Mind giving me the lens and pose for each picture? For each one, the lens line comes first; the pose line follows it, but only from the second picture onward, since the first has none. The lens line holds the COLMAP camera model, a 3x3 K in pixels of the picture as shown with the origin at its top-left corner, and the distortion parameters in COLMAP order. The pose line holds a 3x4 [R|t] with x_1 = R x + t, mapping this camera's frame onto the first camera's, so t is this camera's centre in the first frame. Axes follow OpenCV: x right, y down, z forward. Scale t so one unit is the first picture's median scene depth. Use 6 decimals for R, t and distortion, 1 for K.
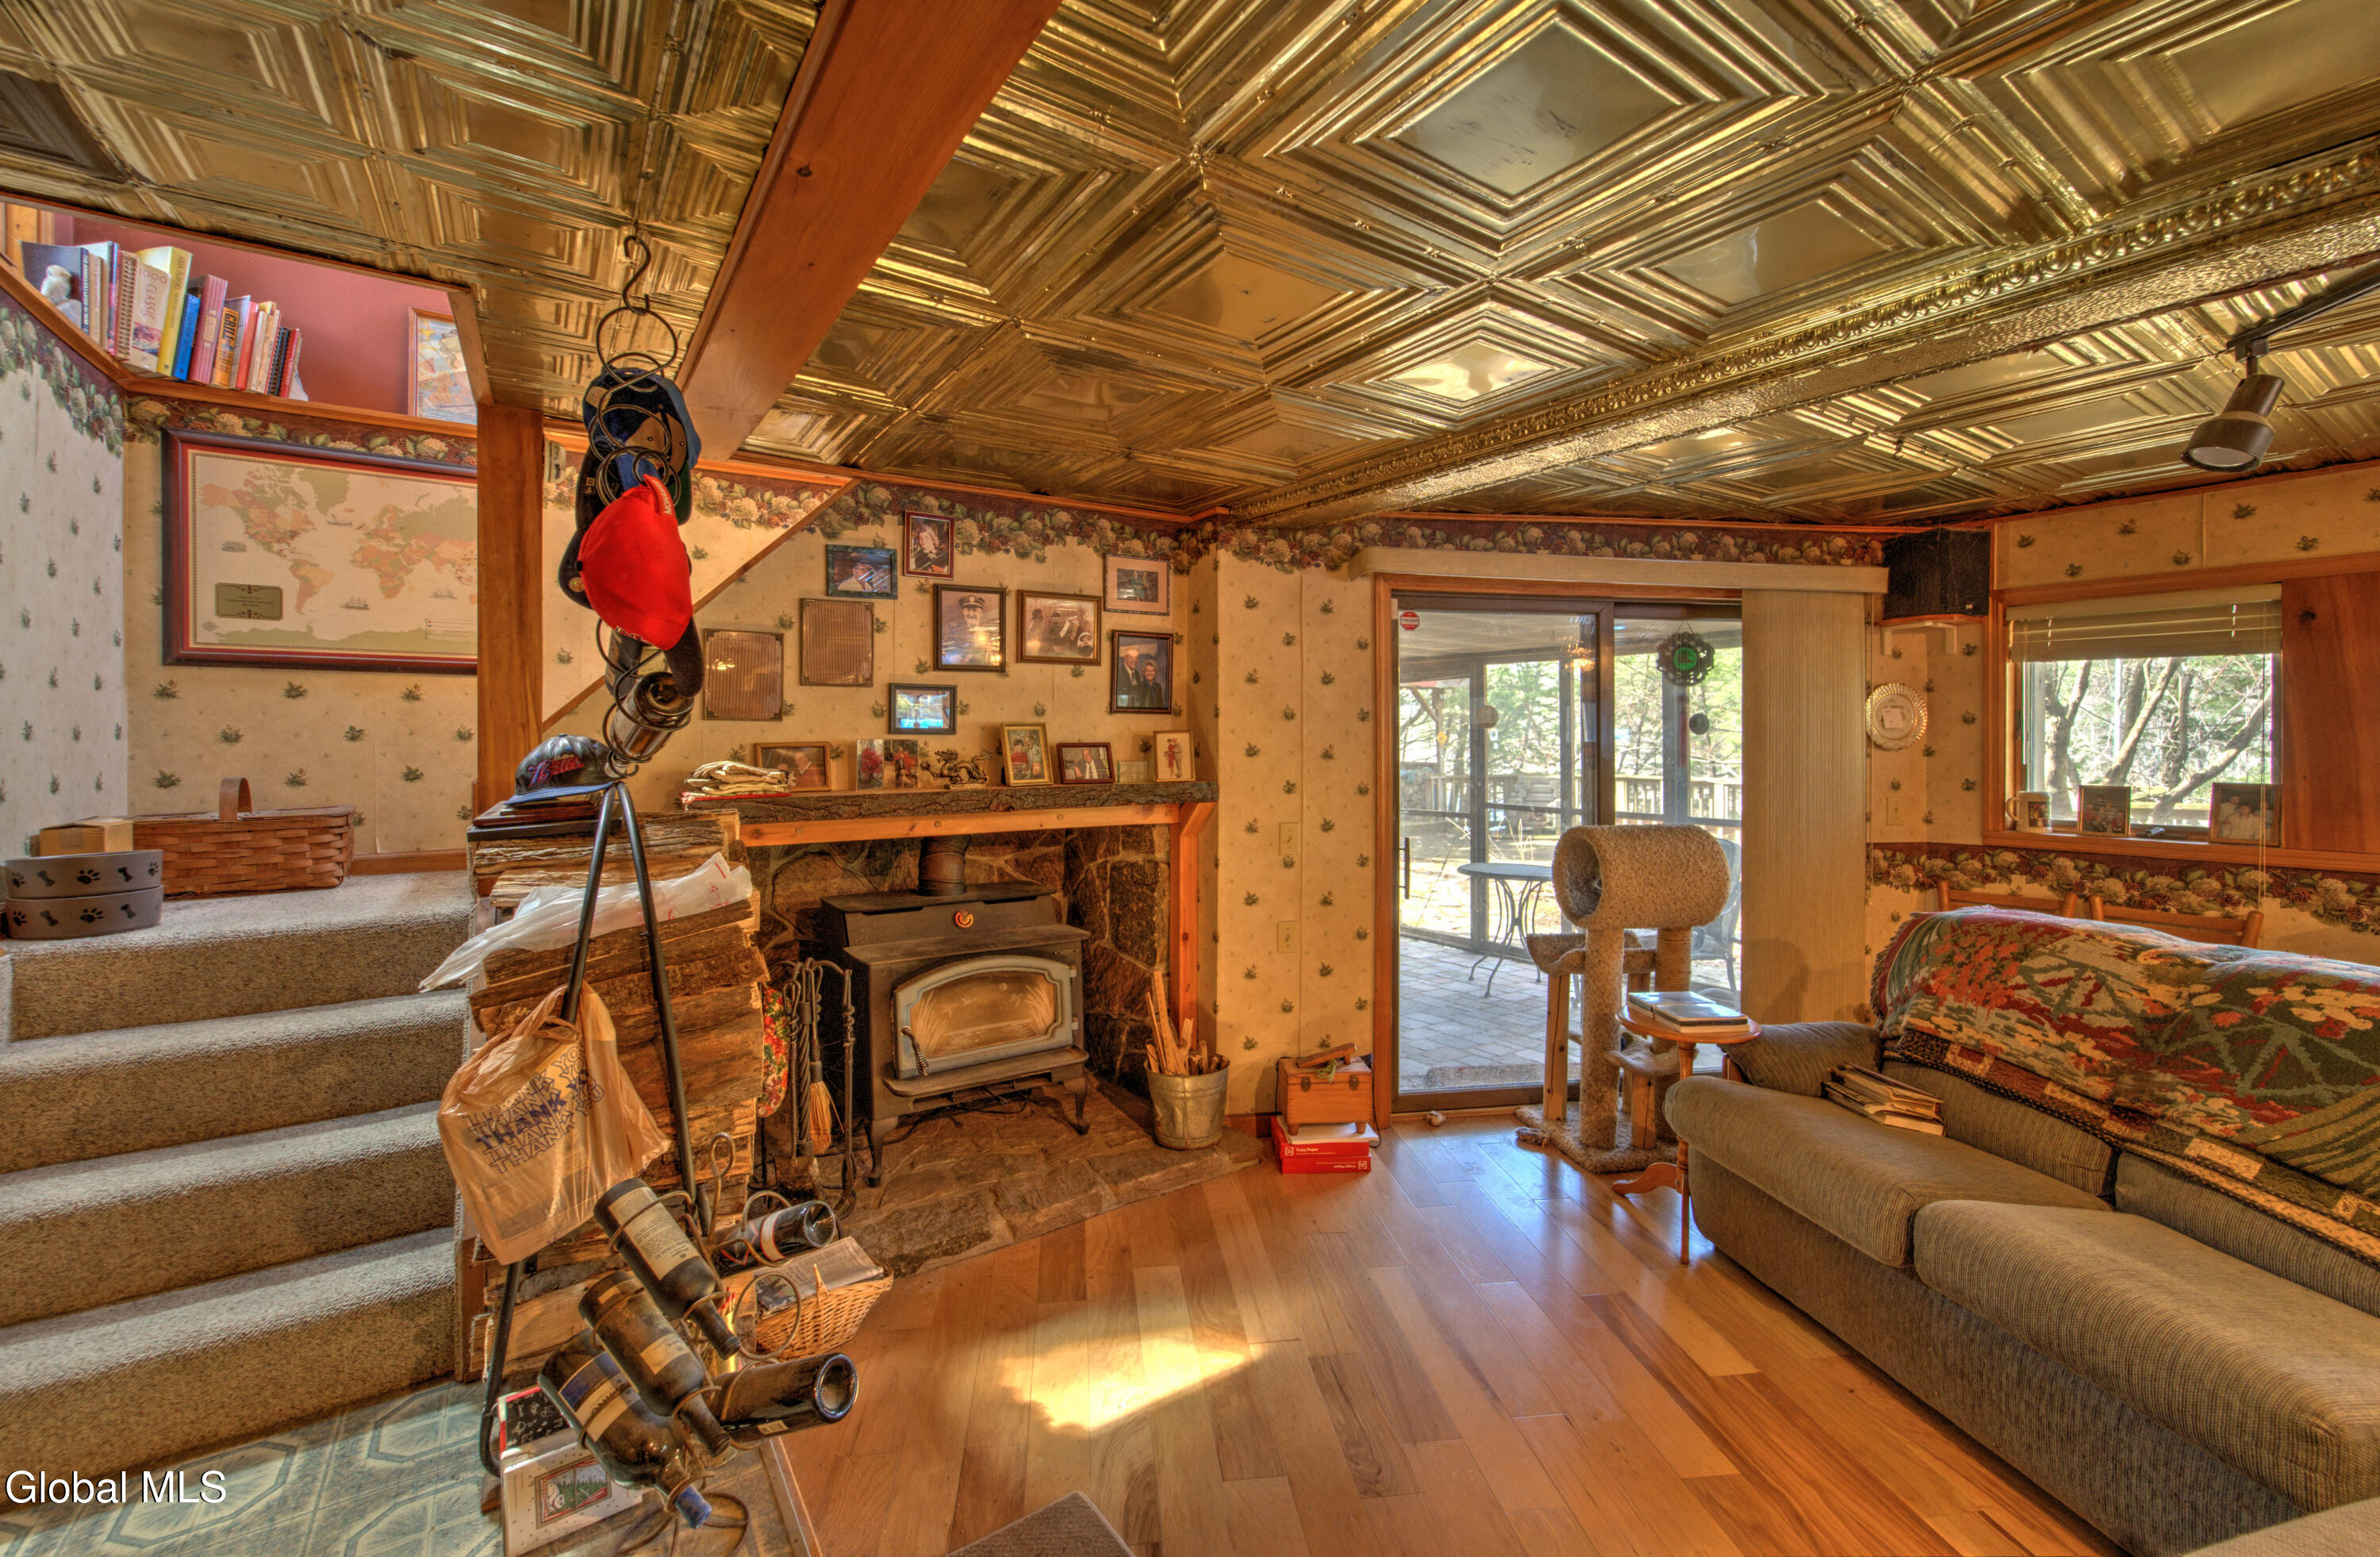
lens RADIAL K [[1020.3, 0, 1226.4], [0, 1020.3, 734.3], [0, 0, 1]] dist [0.001359, -0.000270]
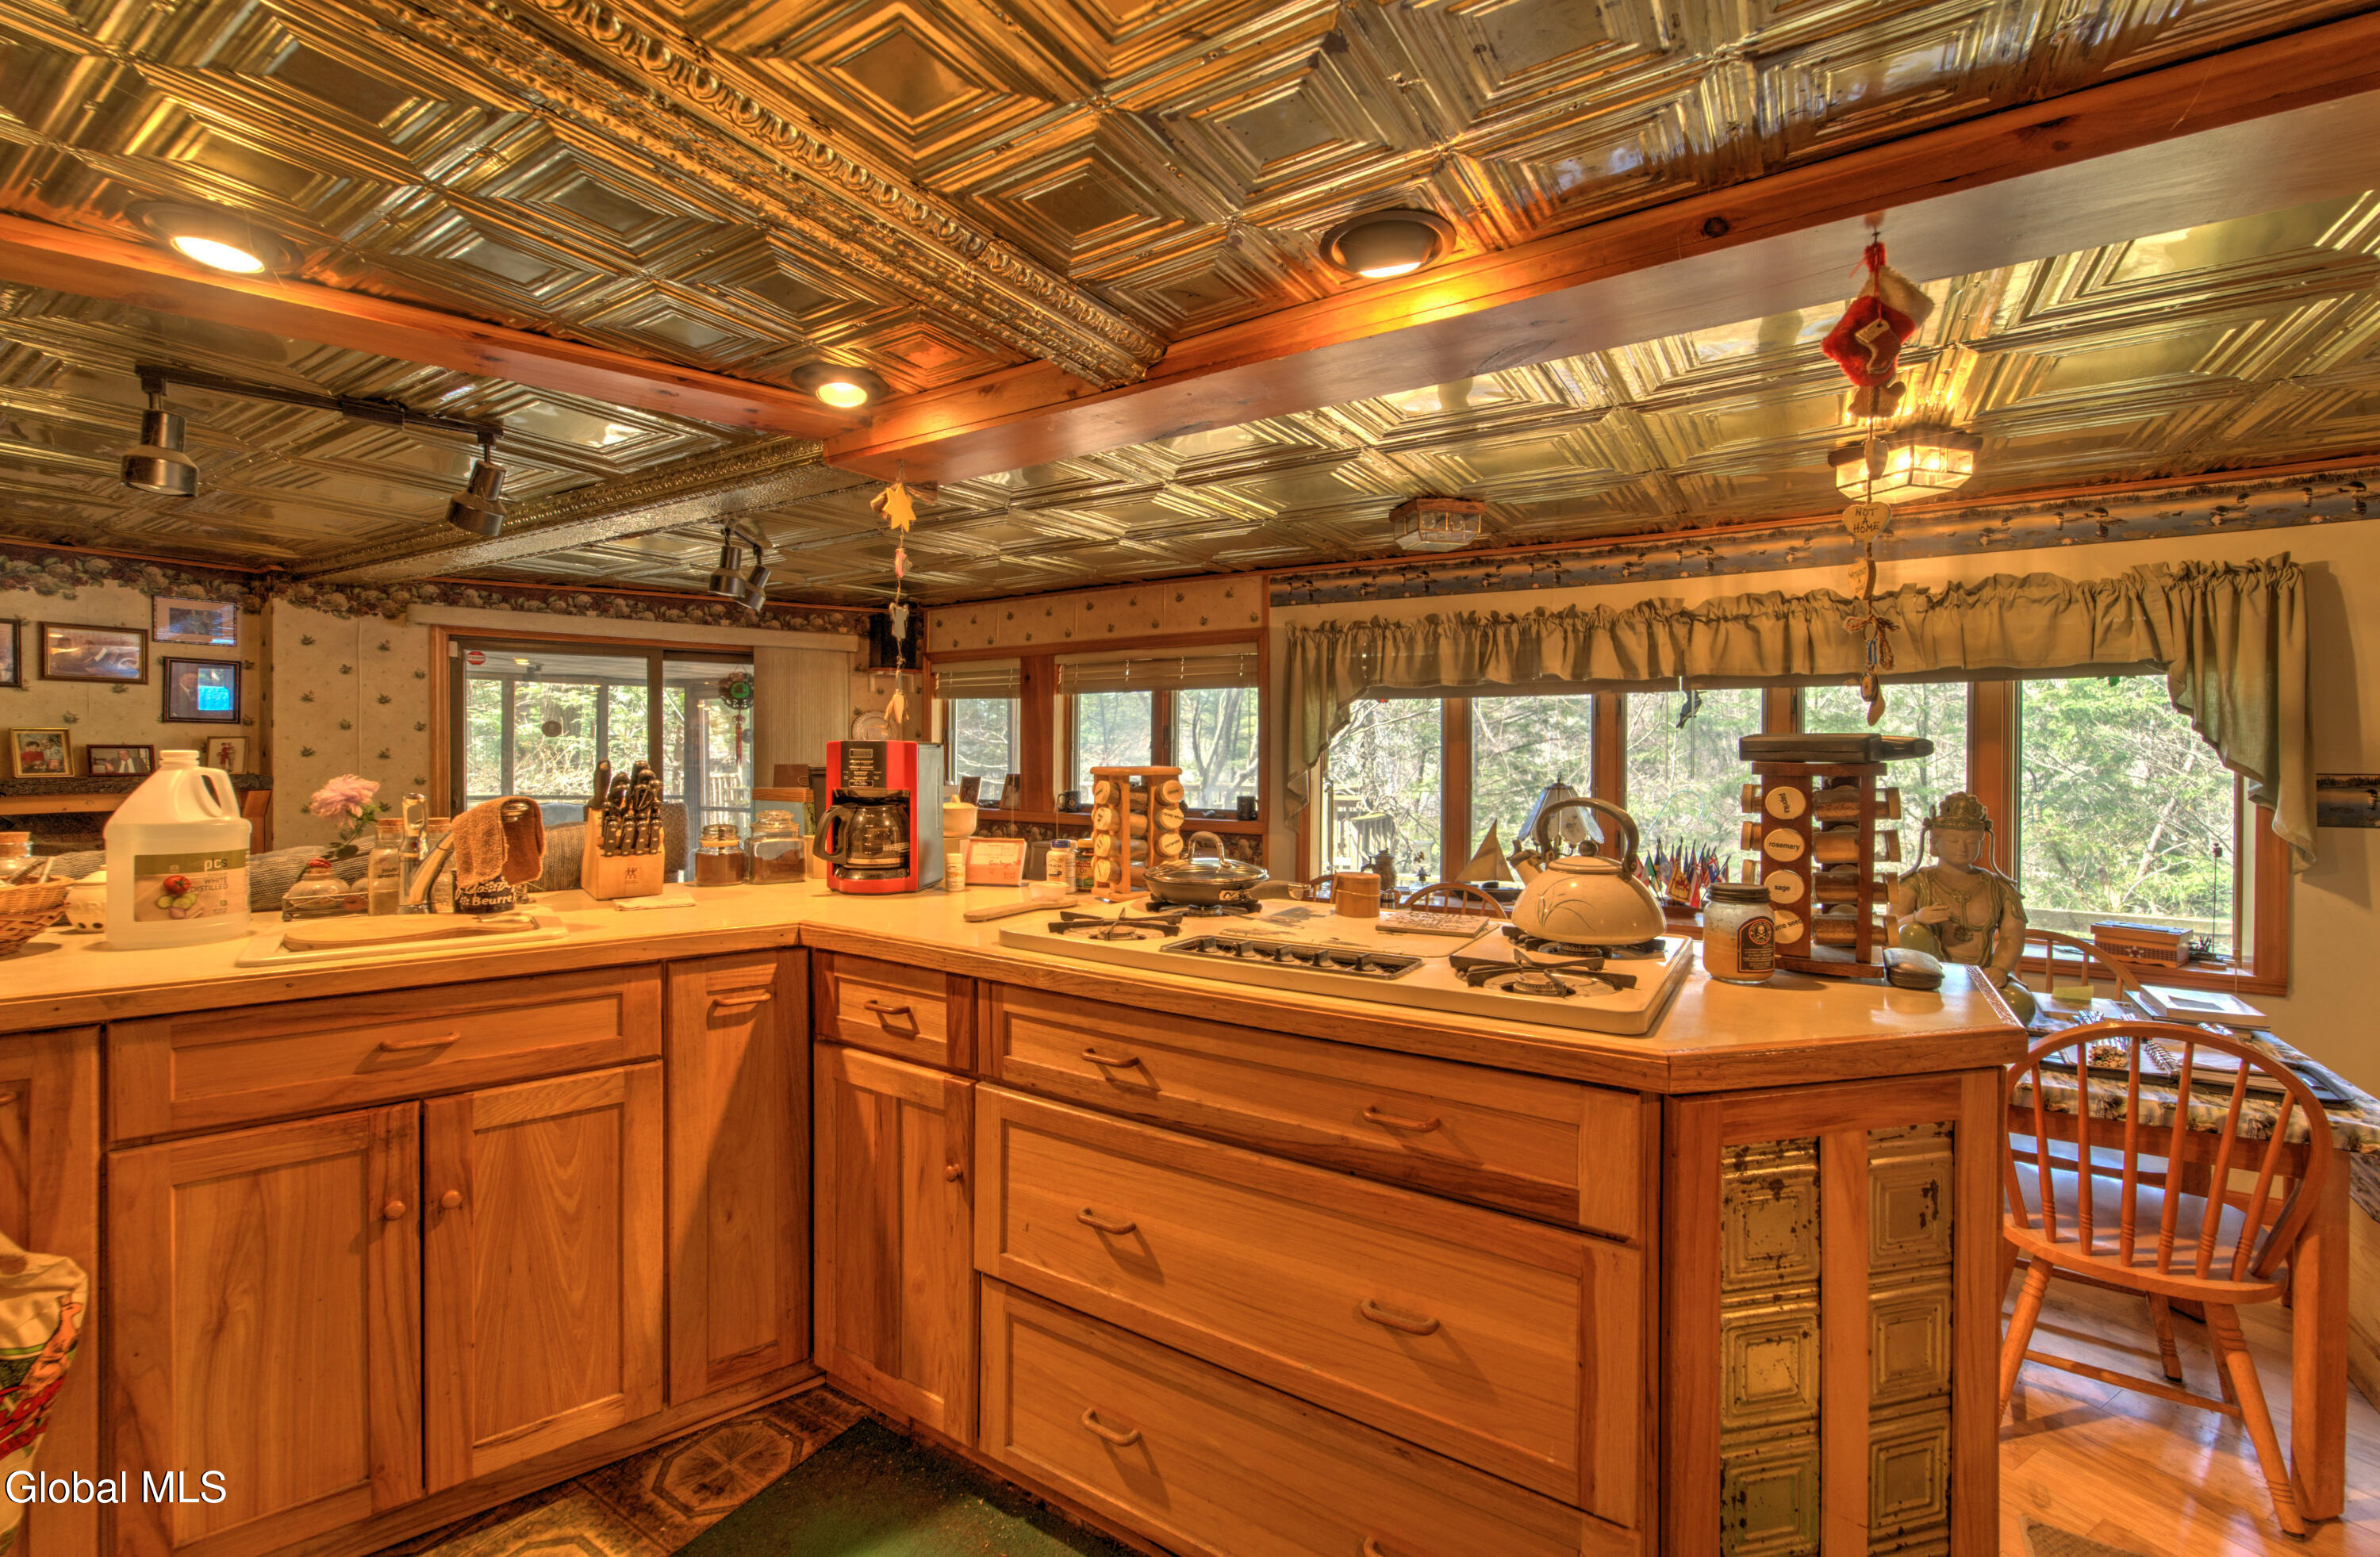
lens RADIAL K [[1001.7, 0, 1205.4], [0, 1001.7, 748.4], [0, 0, 1]] dist [0.000930, 0.009320]
pose [[0.927571, 0.005642, 0.373604, 0.617983], [-0.005758, 0.999983, -0.000804, 0.005462], [-0.373602, -0.001406, 0.927588, -0.644350]]
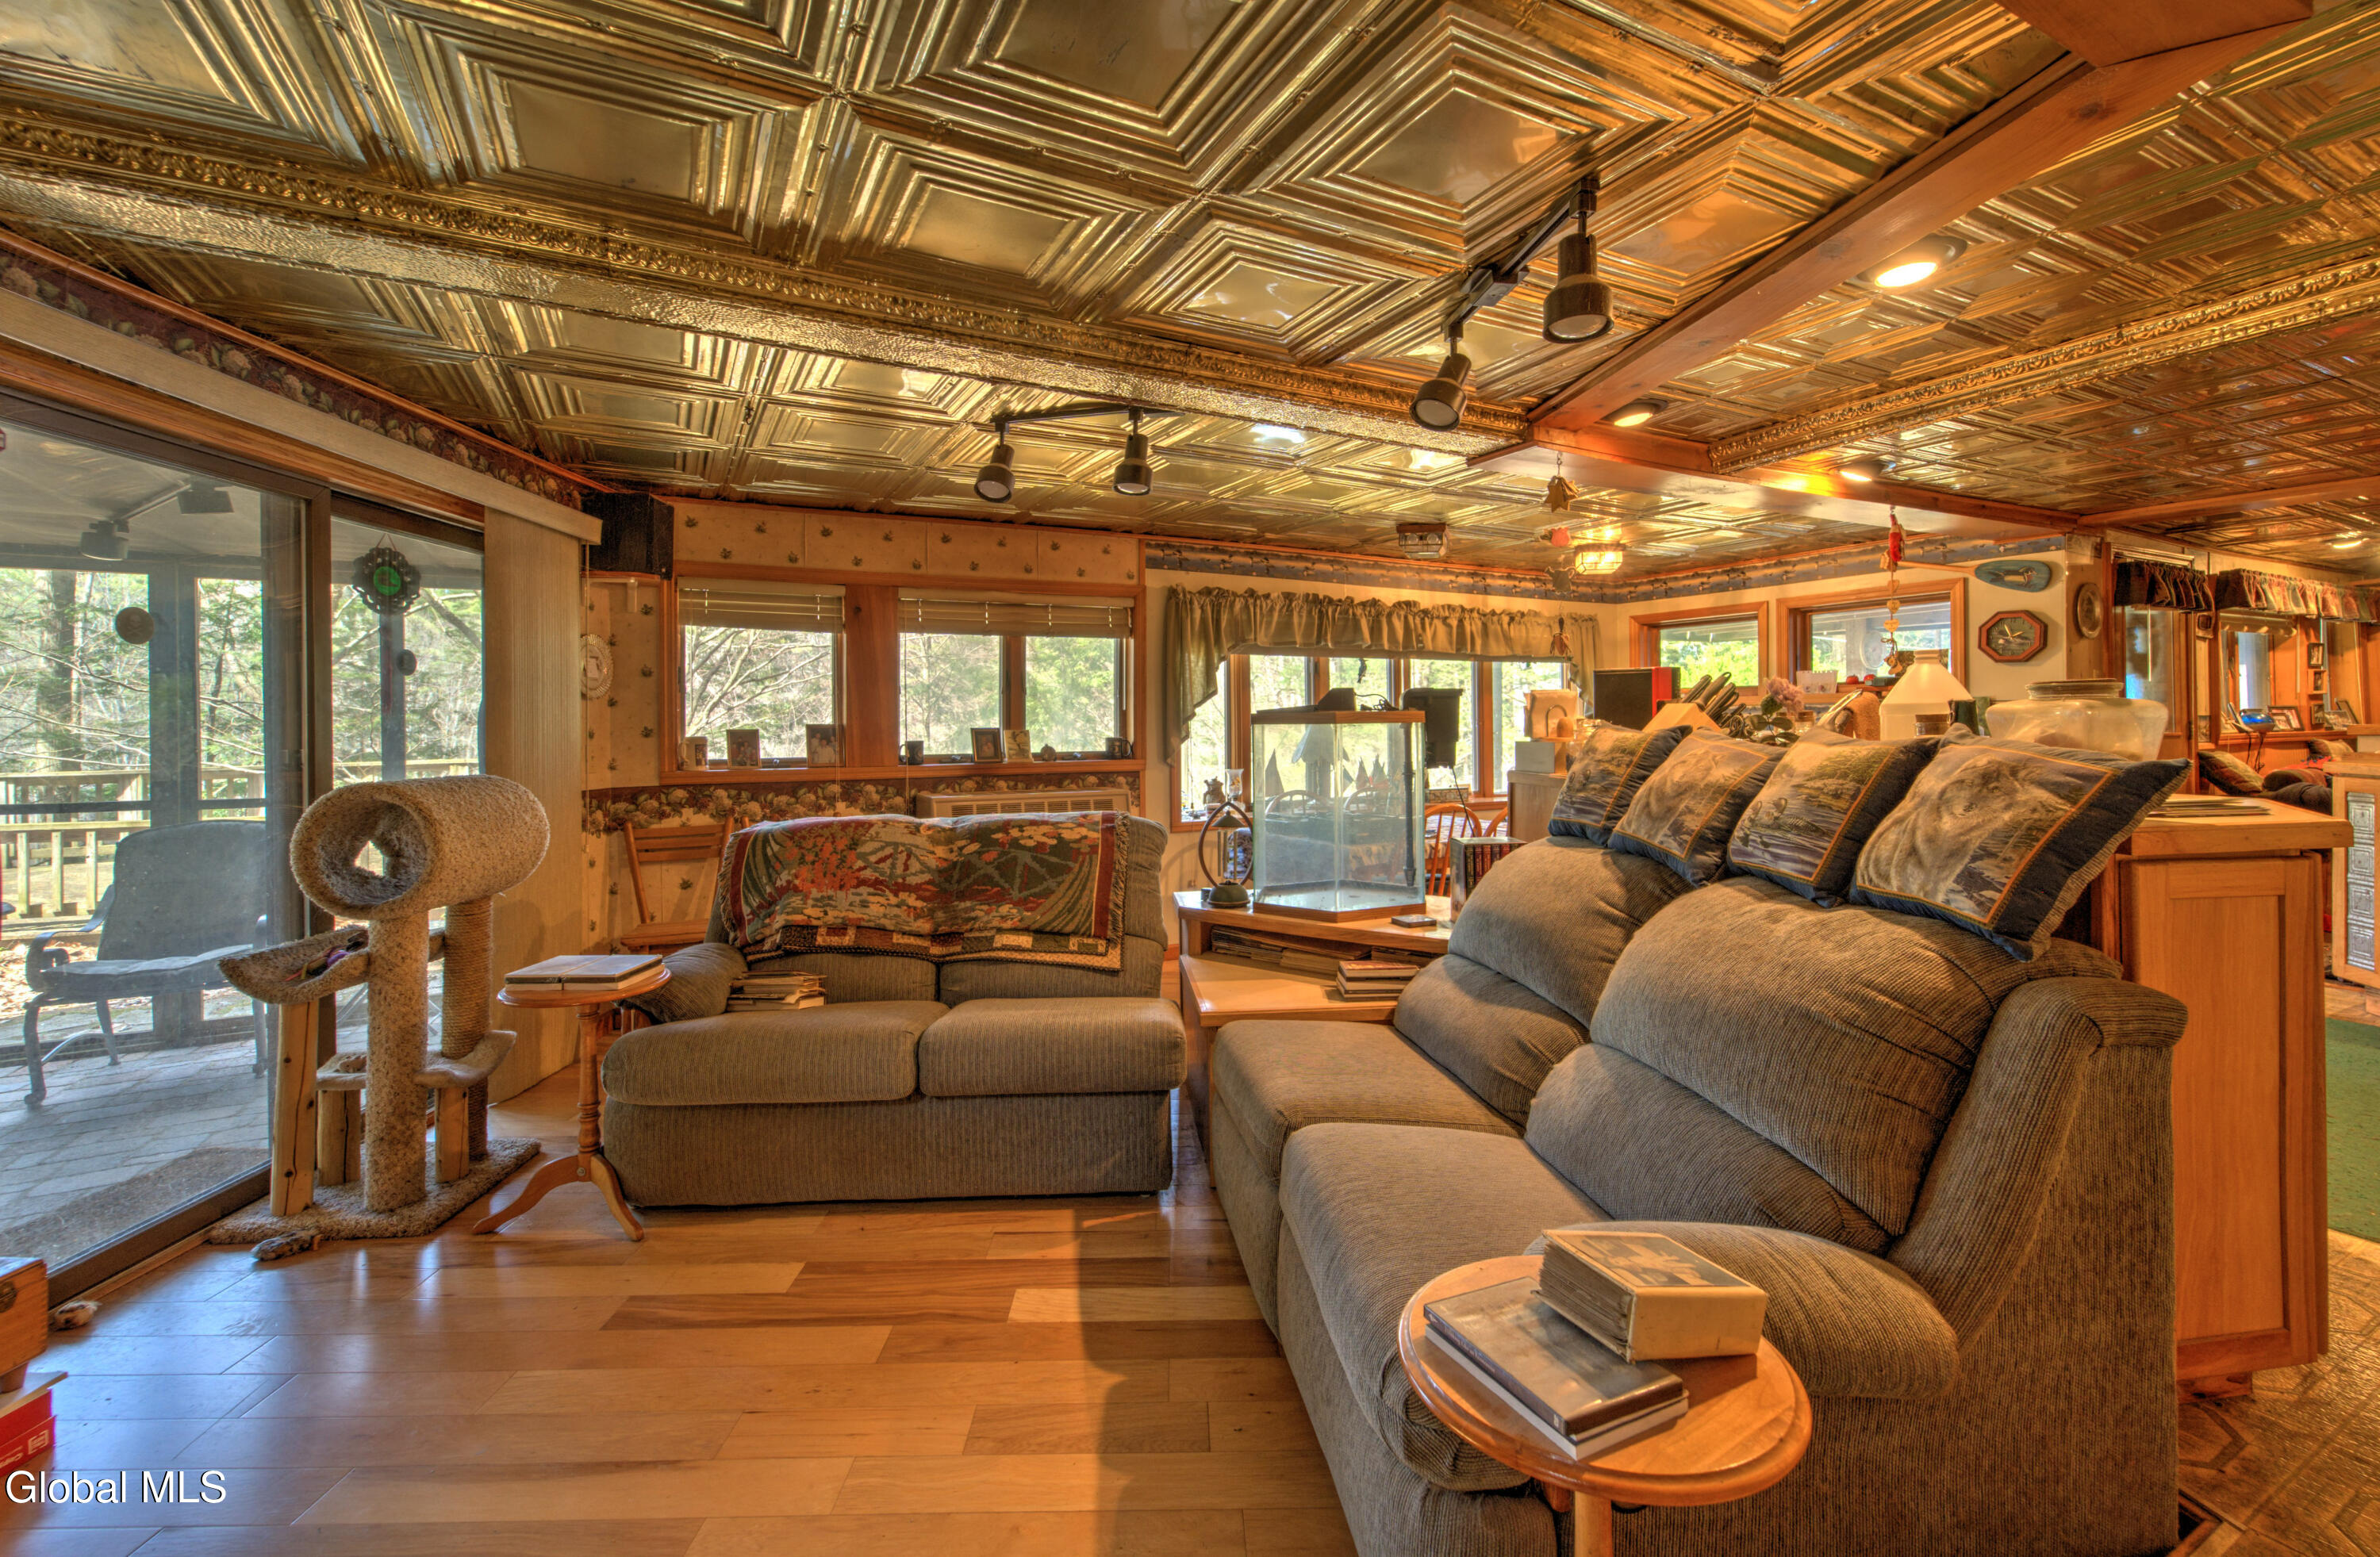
lens RADIAL K [[988.6, 0, 1177.3], [0, 988.6, 717.1], [0, 0, 1]] dist [0.026638, 0.000252]
pose [[0.158281, 0.004538, 0.987384, -0.279094], [0.006339, 0.999964, -0.005612, 0.048771], [-0.987374, 0.007148, 0.158247, 0.299659]]
